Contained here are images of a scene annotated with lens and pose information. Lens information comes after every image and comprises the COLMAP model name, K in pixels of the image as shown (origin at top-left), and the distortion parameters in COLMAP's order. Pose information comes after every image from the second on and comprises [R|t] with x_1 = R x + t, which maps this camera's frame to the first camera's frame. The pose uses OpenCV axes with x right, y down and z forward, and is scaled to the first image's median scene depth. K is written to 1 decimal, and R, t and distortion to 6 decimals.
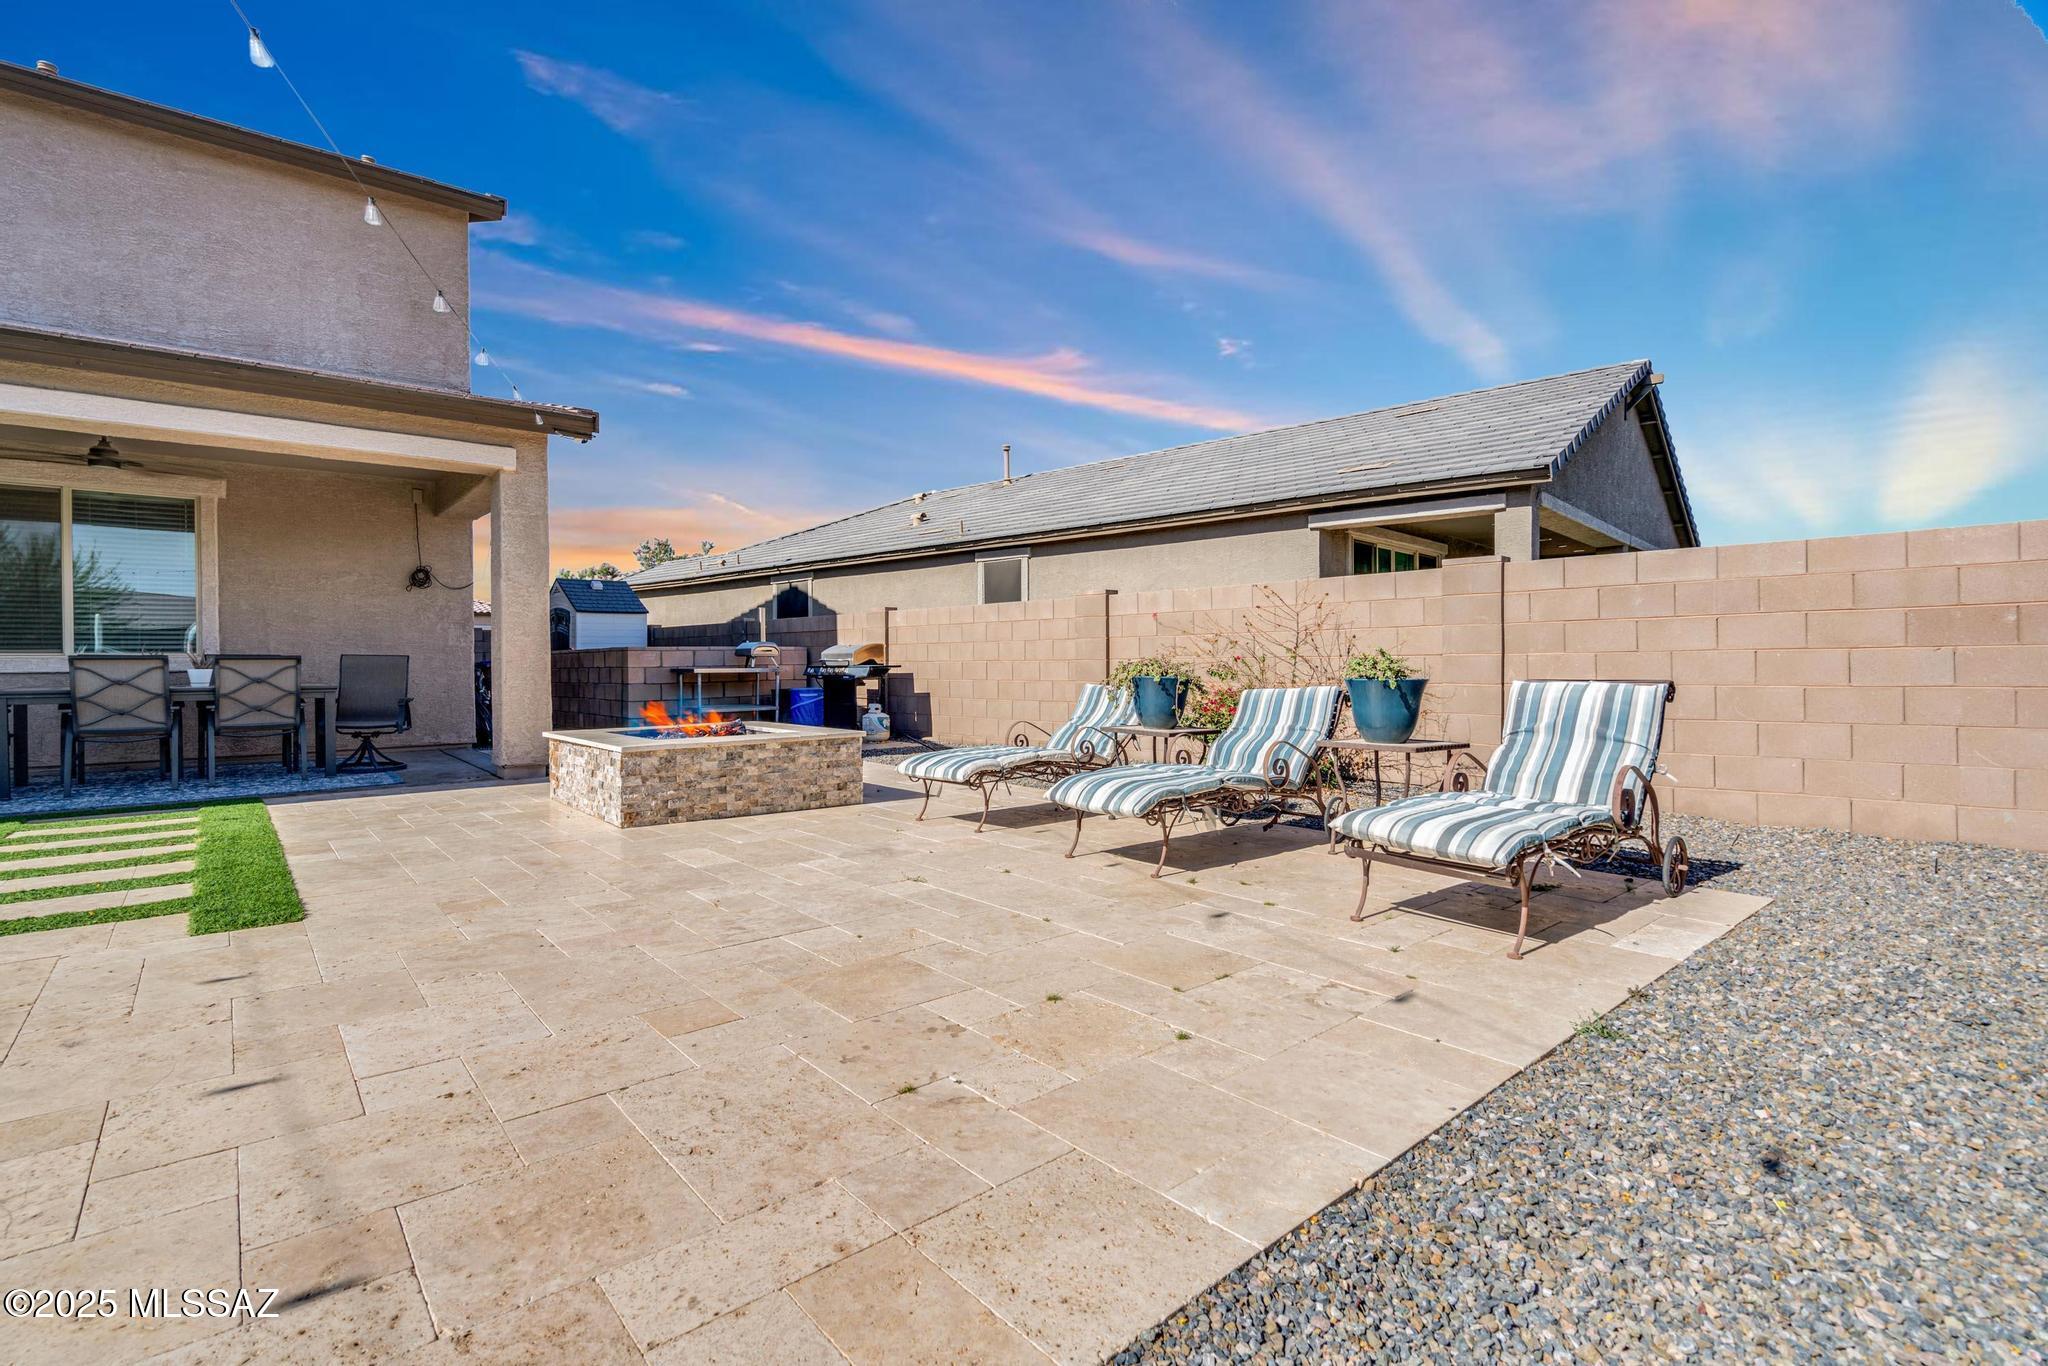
lens RADIAL K [[935.3, 0, 1018.6], [0, 935.3, 669.7], [0, 0, 1]] dist [-0.003840, 0.000292]
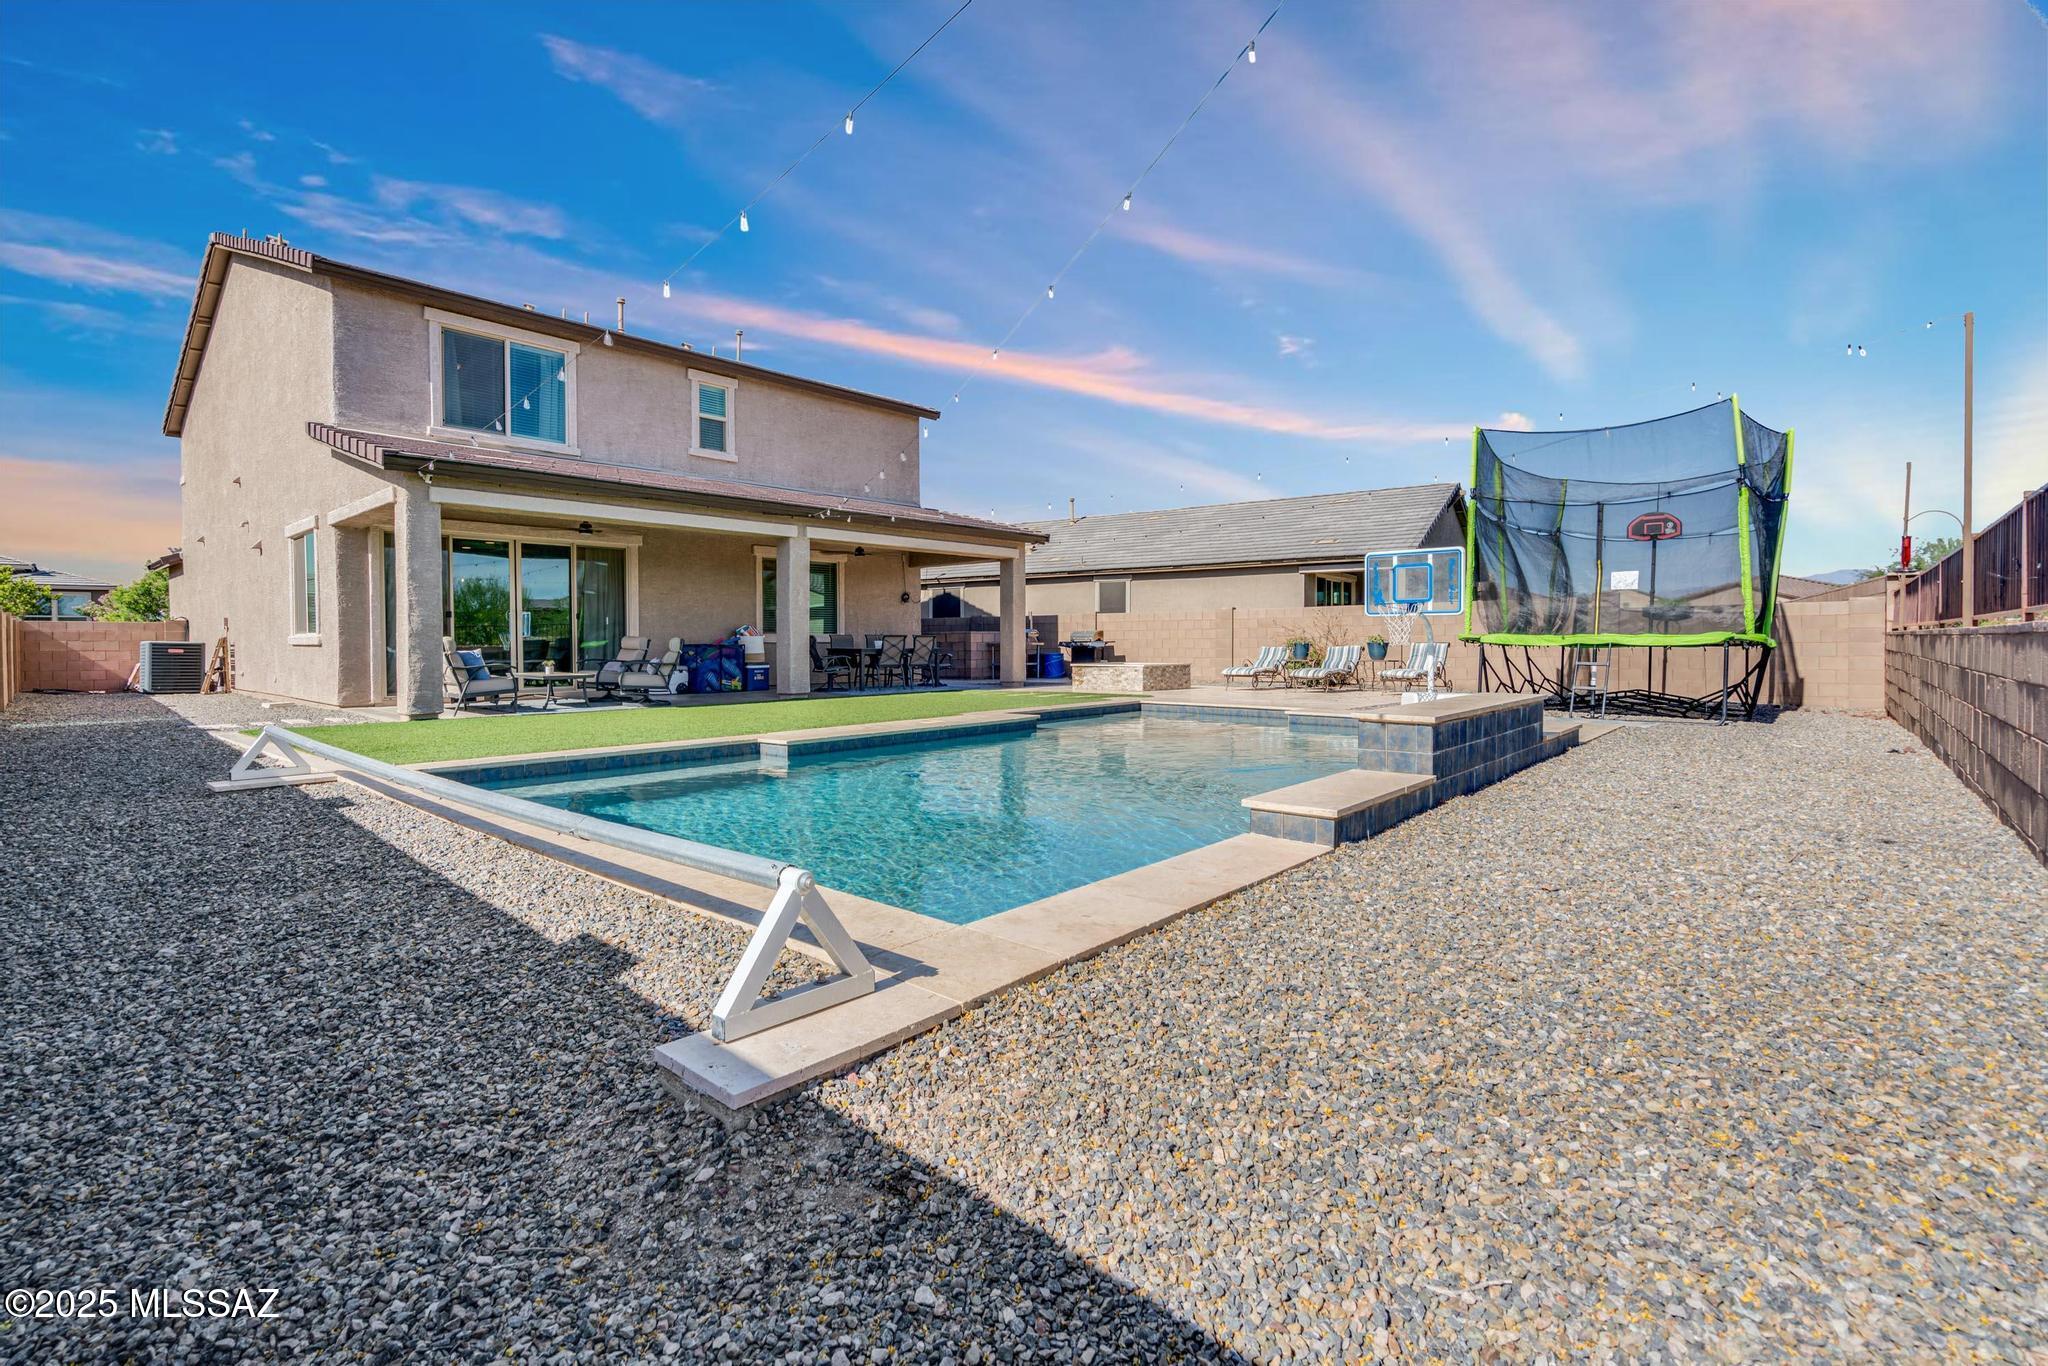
lens RADIAL K [[935.3, 0, 1023.9], [0, 935.3, 656.3], [0, 0, 1]] dist [-0.003840, 0.000292]
pose [[0.989568, -0.001351, 0.144062, -0.856245], [0.000868, 0.999994, 0.003412, 0.029945], [-0.144065, -0.003252, 0.989563, -1.359518]]
